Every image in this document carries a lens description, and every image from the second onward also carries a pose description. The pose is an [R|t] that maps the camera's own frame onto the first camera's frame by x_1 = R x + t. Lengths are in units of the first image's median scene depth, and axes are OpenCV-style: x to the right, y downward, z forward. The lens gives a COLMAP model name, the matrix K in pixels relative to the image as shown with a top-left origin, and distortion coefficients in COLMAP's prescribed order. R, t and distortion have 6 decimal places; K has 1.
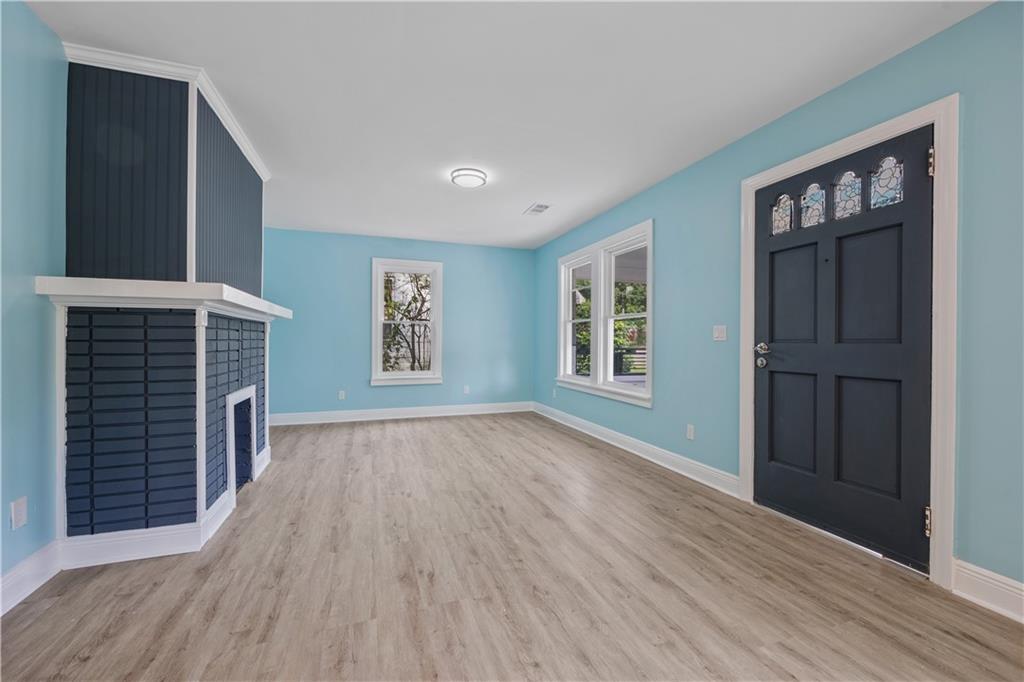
lens RADIAL K [[404.9, 0, 512.4], [0, 404.9, 341.7], [0, 0, 1]] dist [-0.001560, -0.000943]
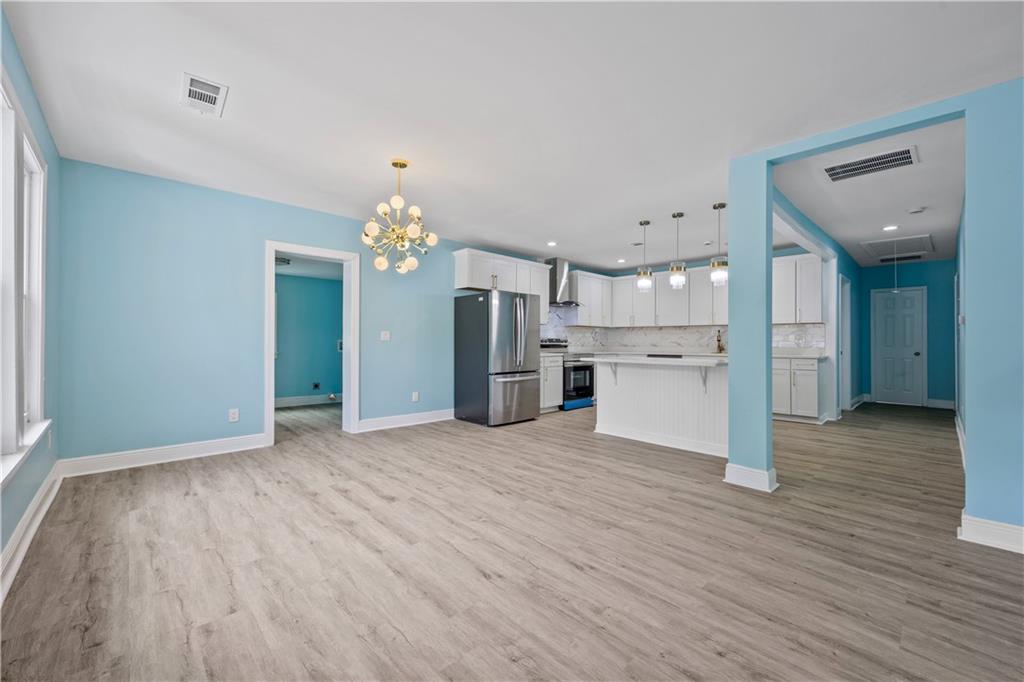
lens RADIAL K [[404.9, 0, 509.9], [0, 404.9, 338.4], [0, 0, 1]] dist [-0.001560, -0.000943]
pose [[-0.915169, -0.011584, -0.402904, 0.557056], [-0.010999, 0.999932, -0.003766, -0.001963], [0.402920, 0.000985, -0.915234, 0.976690]]
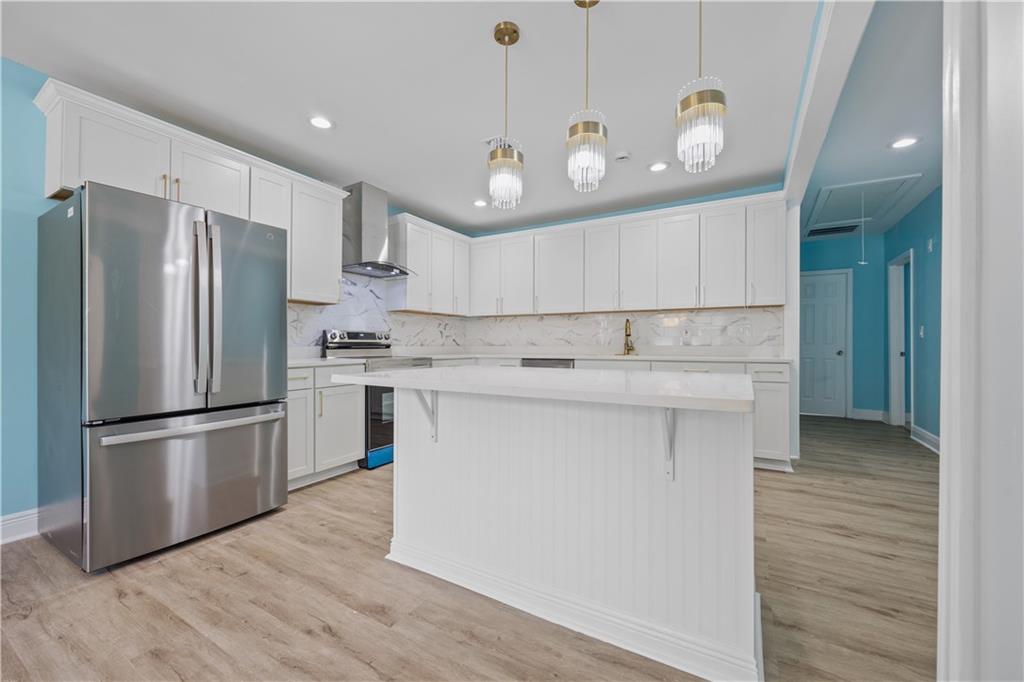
lens RADIAL K [[404.9, 0, 511.0], [0, 404.9, 342.8], [0, 0, 1]] dist [-0.001560, -0.000943]
pose [[-0.765521, -0.006967, -0.643374, -0.338641], [-0.008851, 0.999961, -0.000297, 0.023452], [0.643350, 0.005467, -0.765552, 0.045802]]
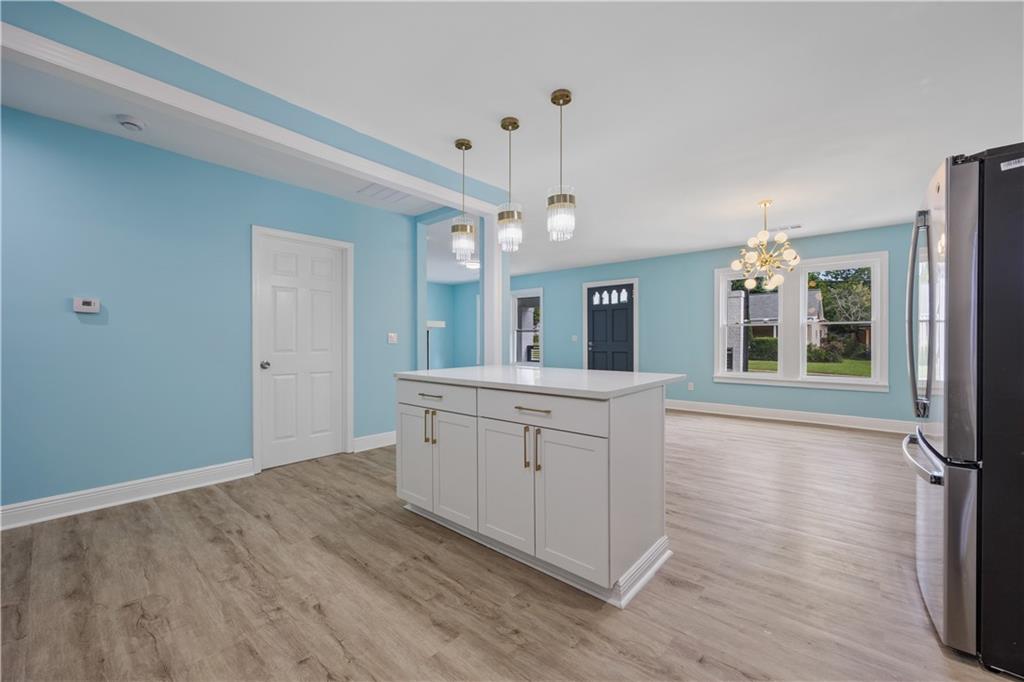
lens RADIAL K [[404.9, 0, 508.5], [0, 404.9, 343.2], [0, 0, 1]] dist [-0.001560, -0.000943]
pose [[0.873250, -0.010586, 0.487157, -1.413158], [0.010394, 0.999941, 0.003098, -0.003295], [-0.487161, 0.002358, 0.873309, -1.342357]]
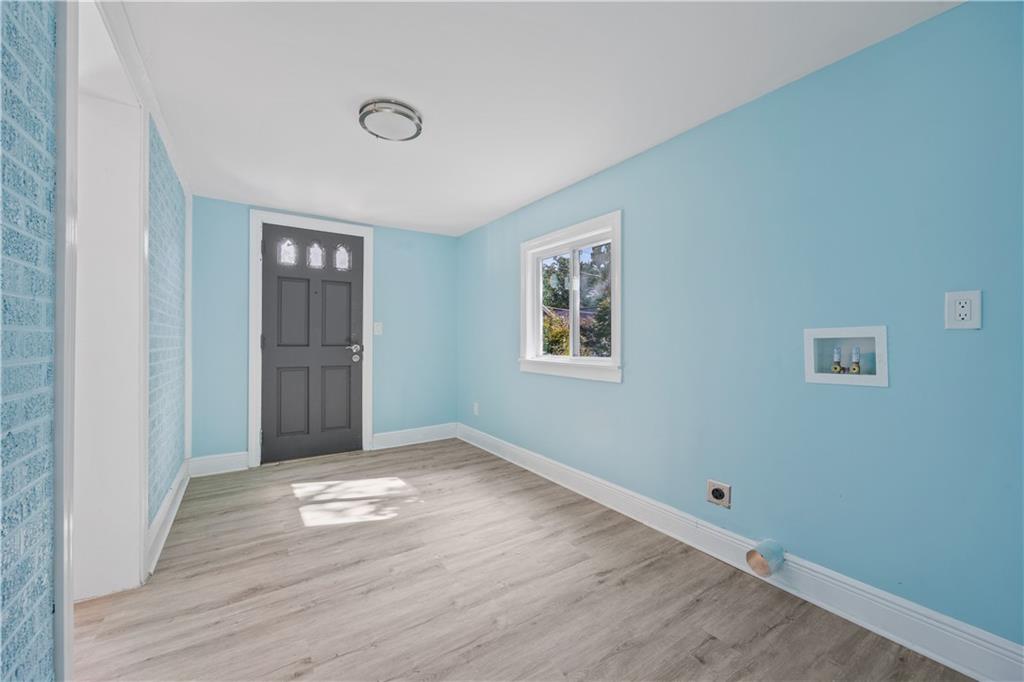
lens RADIAL K [[404.9, 0, 511.2], [0, 404.9, 343.5], [0, 0, 1]] dist [-0.001560, -0.000943]
pose [[-0.242496, -0.007892, 0.970120, -0.950872], [-0.009013, 0.999942, 0.005882, -0.007425], [-0.970111, -0.007317, -0.242553, 0.607569]]
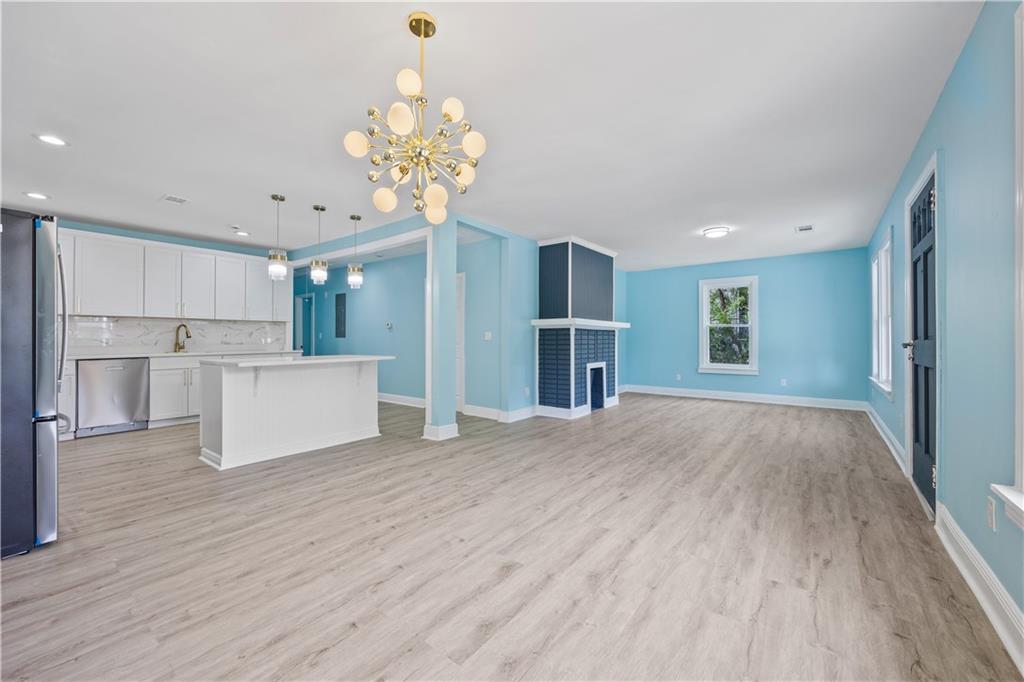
lens RADIAL K [[404.9, 0, 512.3], [0, 404.9, 336.5], [0, 0, 1]] dist [-0.001560, -0.000943]
pose [[0.542203, -0.011366, -0.840170, 1.076227], [-0.000520, 0.999904, -0.013862, 0.012086], [0.840247, 0.007953, 0.542145, -0.653427]]
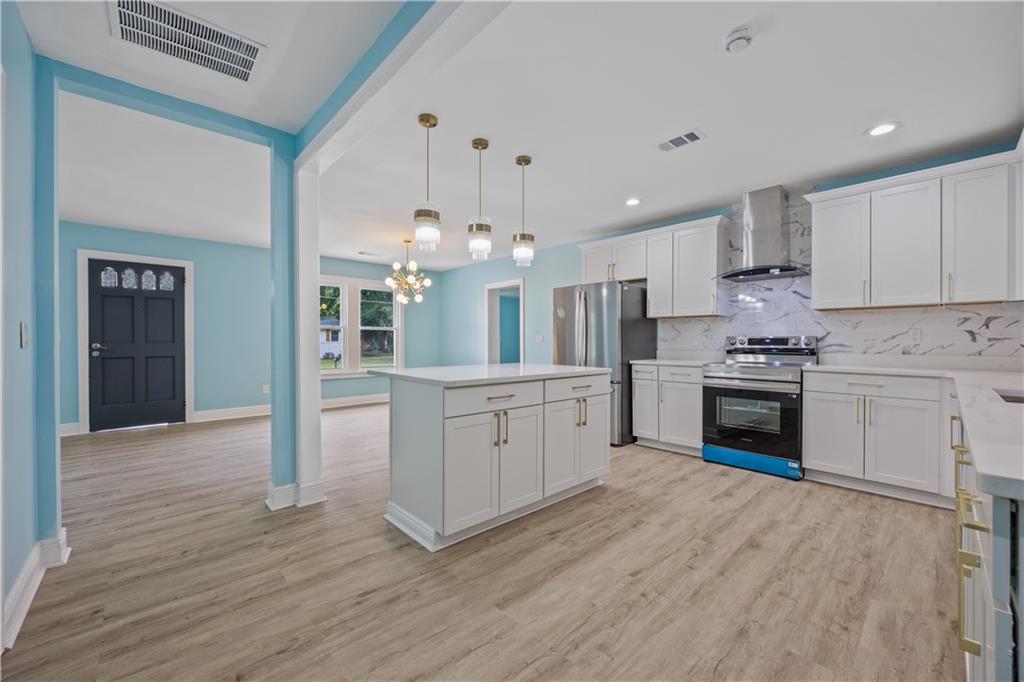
lens RADIAL K [[404.9, 0, 512.0], [0, 404.9, 342.9], [0, 0, 1]] dist [-0.001560, -0.000943]
pose [[-0.393456, -0.009826, 0.919291, -2.008001], [0.002876, 0.999925, 0.011919, -0.016302], [-0.919339, 0.007334, -0.393398, -0.022947]]
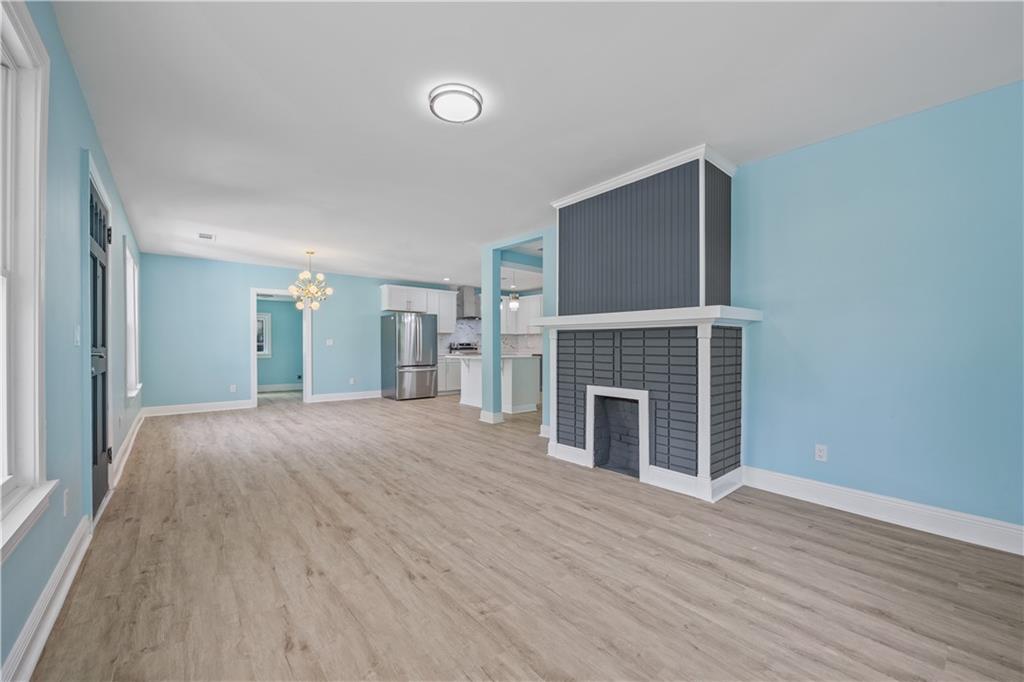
lens RADIAL K [[404.9, 0, 506.9], [0, 404.9, 341.7], [0, 0, 1]] dist [-0.001560, -0.000943]
pose [[-0.941443, -0.005537, -0.337126, 0.050855], [-0.004256, 0.999981, -0.004538, -0.013125], [0.337145, -0.002838, -0.941448, 2.404230]]
